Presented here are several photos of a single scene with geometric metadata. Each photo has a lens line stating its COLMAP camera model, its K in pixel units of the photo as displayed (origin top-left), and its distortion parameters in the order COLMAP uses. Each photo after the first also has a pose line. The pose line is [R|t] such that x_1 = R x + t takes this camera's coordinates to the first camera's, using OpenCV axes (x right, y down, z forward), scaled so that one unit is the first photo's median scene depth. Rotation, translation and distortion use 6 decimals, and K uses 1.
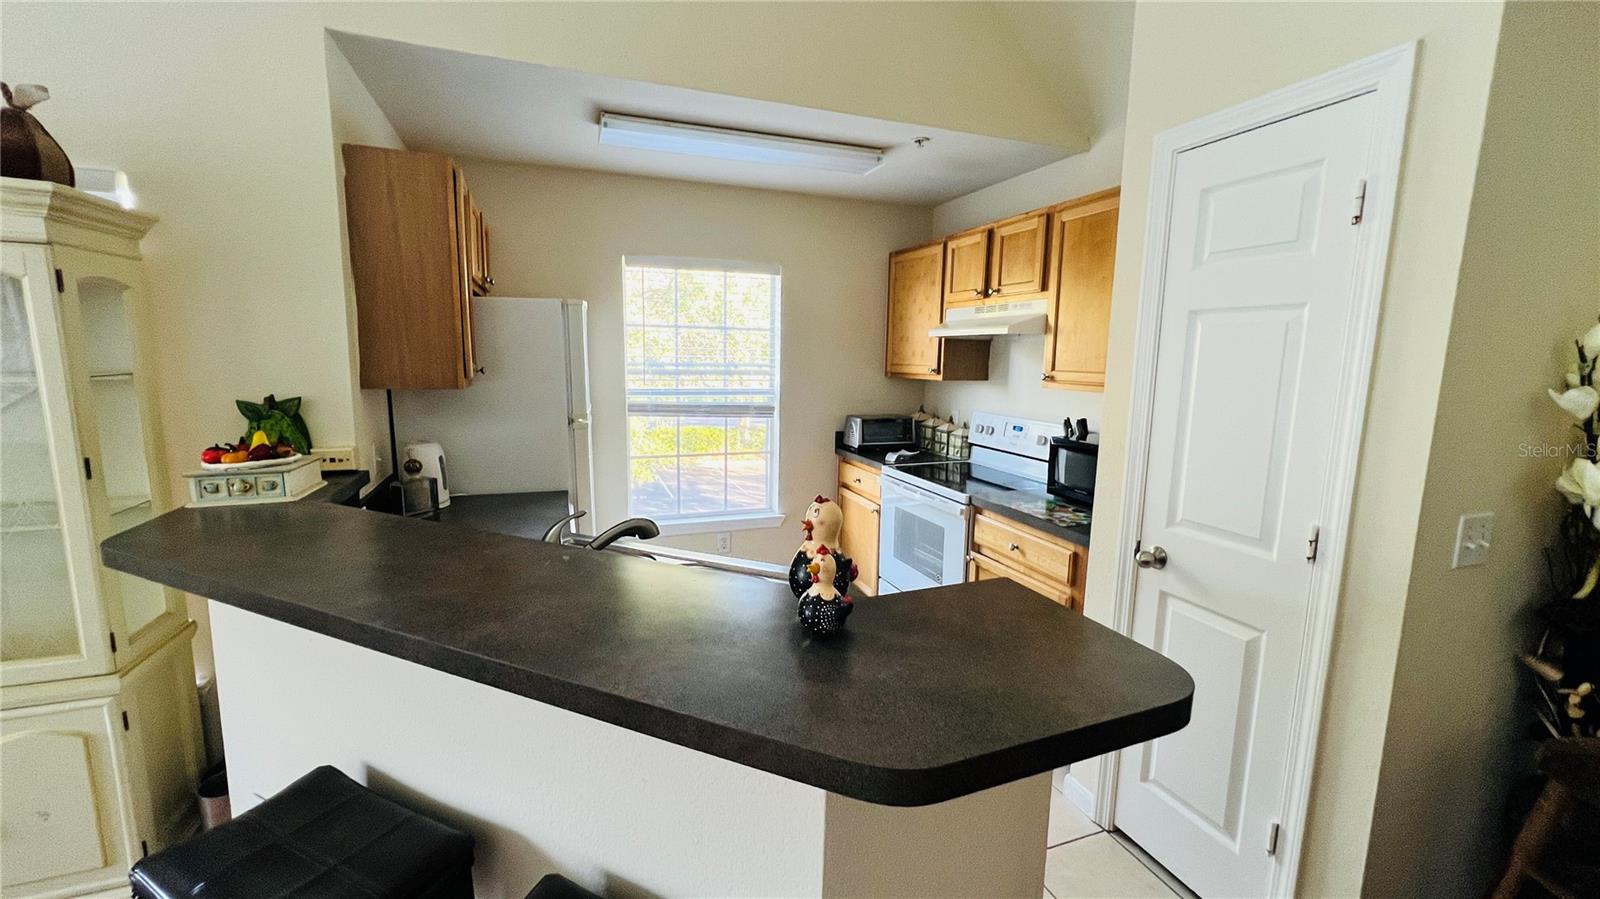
lens RADIAL K [[639.6, 0, 796.0], [0, 639.6, 447.6], [0, 0, 1]] dist [-0.001712, 0.000407]
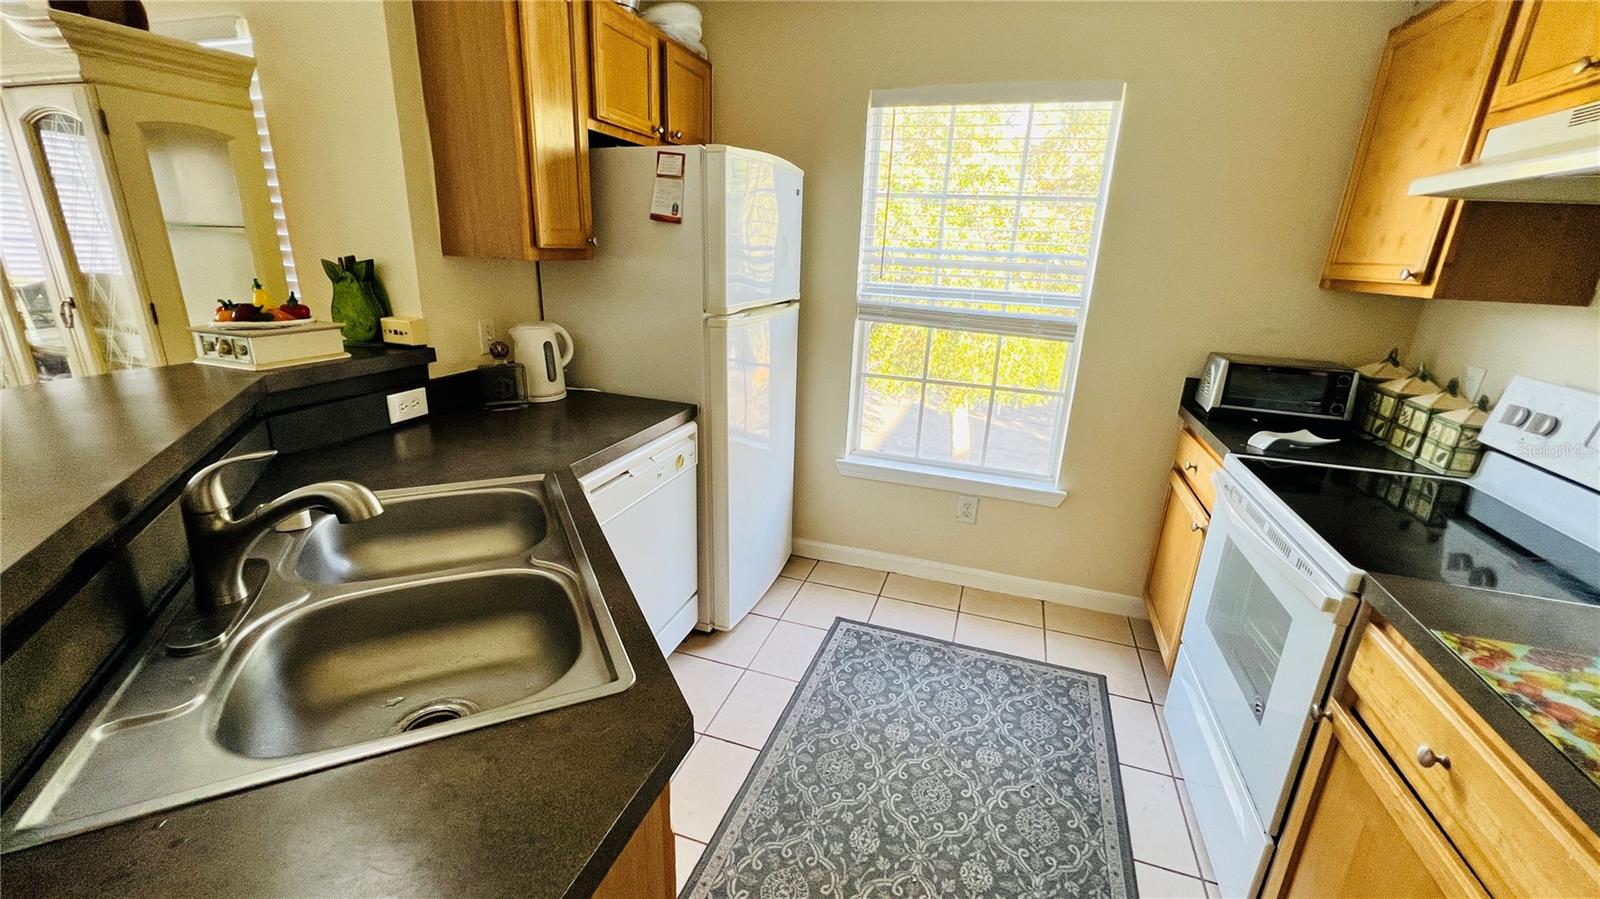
lens RADIAL K [[639.6, 0, 796.0], [0, 639.6, 447.6], [0, 0, 1]] dist [-0.001712, 0.000407]
pose [[0.777368, 0.203482, -0.595226, 0.176244], [-0.118380, 0.976652, 0.179270, -0.030063], [0.617806, -0.068896, 0.783306, 0.370129]]
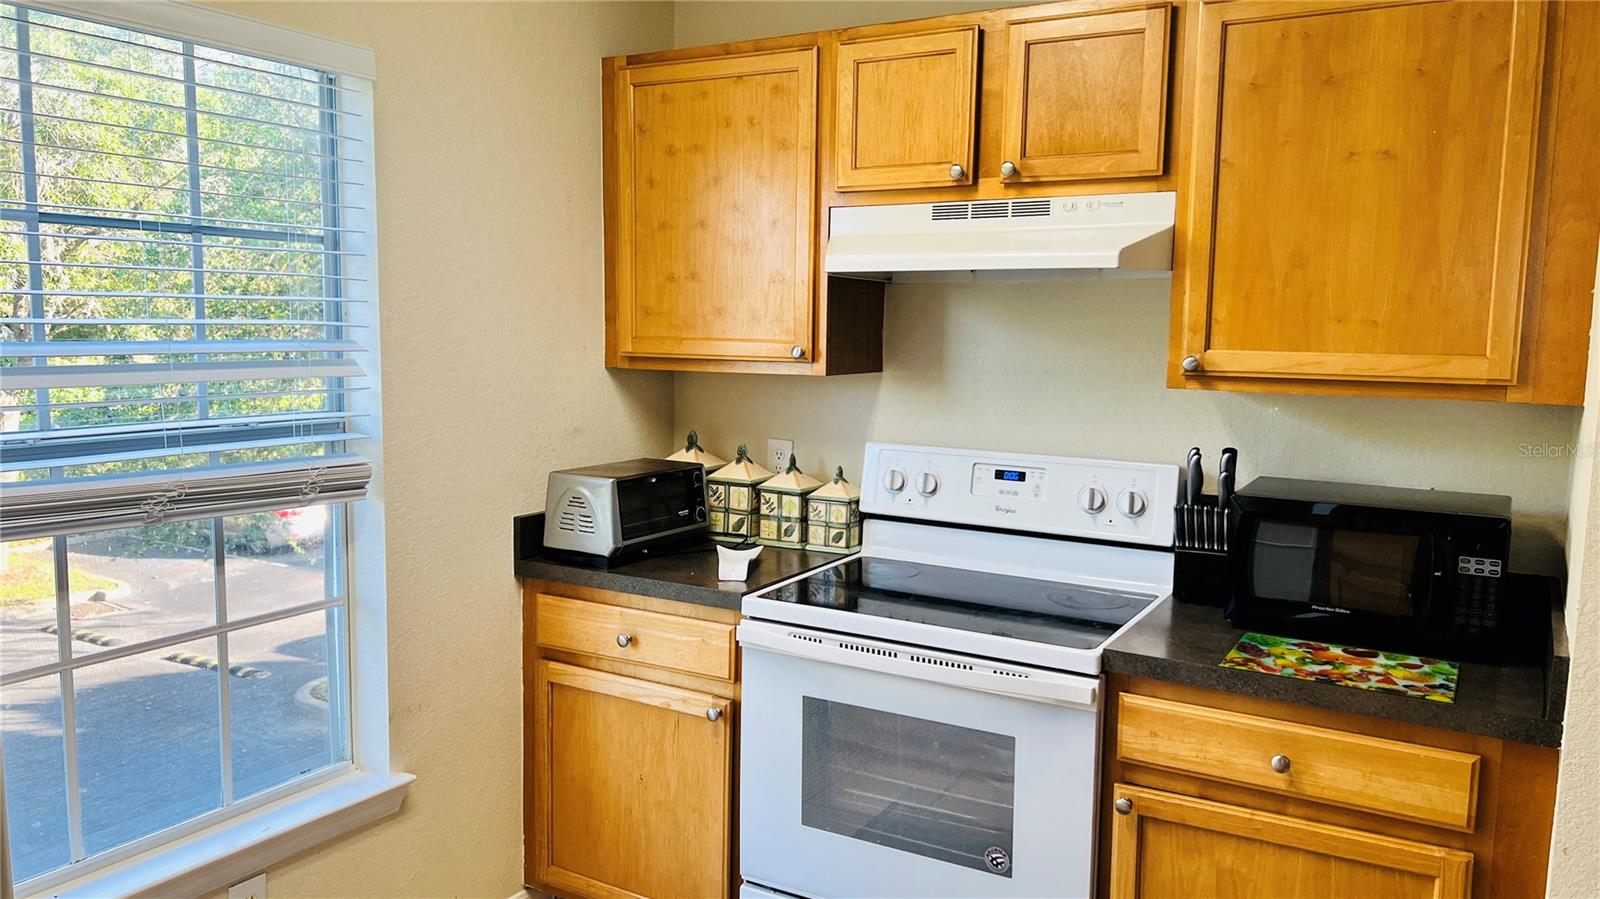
lens RADIAL K [[1199.6, 0, 794.9], [0, 1199.6, 457.4], [0, 0, 1]] dist [0.091935, -0.120745]
pose [[0.774542, -0.078660, 0.627612, -0.303085], [0.089955, 0.995850, 0.013798, -0.066298], [-0.626093, 0.045769, 0.778404, 0.412715]]
